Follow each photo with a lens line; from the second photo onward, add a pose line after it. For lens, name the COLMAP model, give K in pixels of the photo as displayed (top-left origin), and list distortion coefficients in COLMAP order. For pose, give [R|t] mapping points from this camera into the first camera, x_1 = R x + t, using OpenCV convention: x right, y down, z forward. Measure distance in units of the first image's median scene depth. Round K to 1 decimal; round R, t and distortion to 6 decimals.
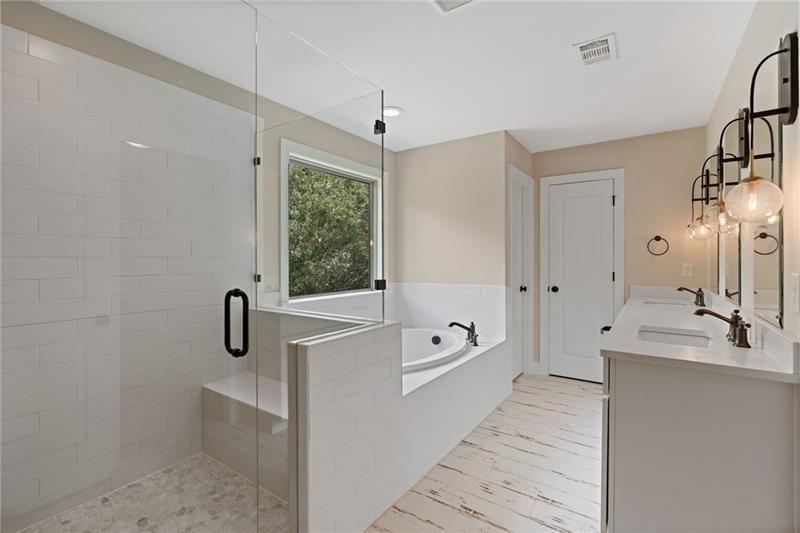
lens RADIAL K [[365.7, 0, 403.7], [0, 365.7, 262.6], [0, 0, 1]] dist [-0.004584, -0.000657]
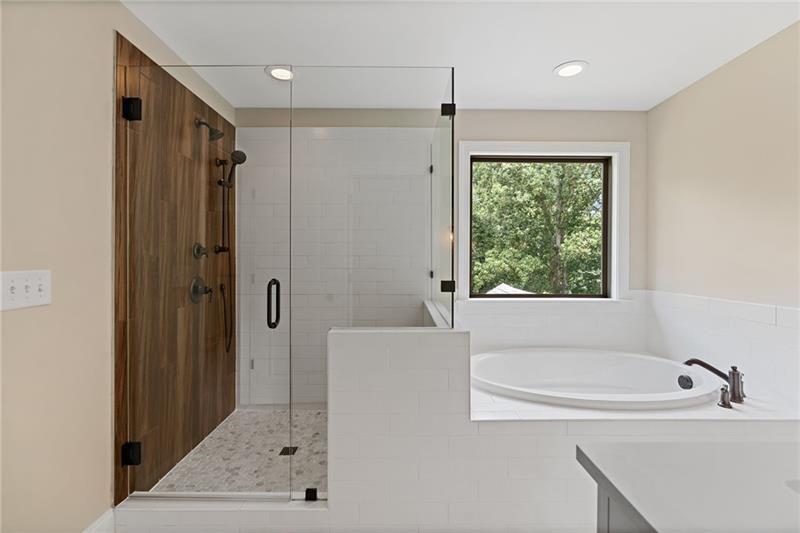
lens RADIAL K [[365.7, 0, 402.1], [0, 365.7, 263.2], [0, 0, 1]] dist [-0.004584, -0.000657]
pose [[0.563391, 0.012778, -0.826092, 0.498640], [-0.009246, 0.999915, 0.009161, -0.002117], [0.826139, 0.002477, 0.563461, 0.323245]]
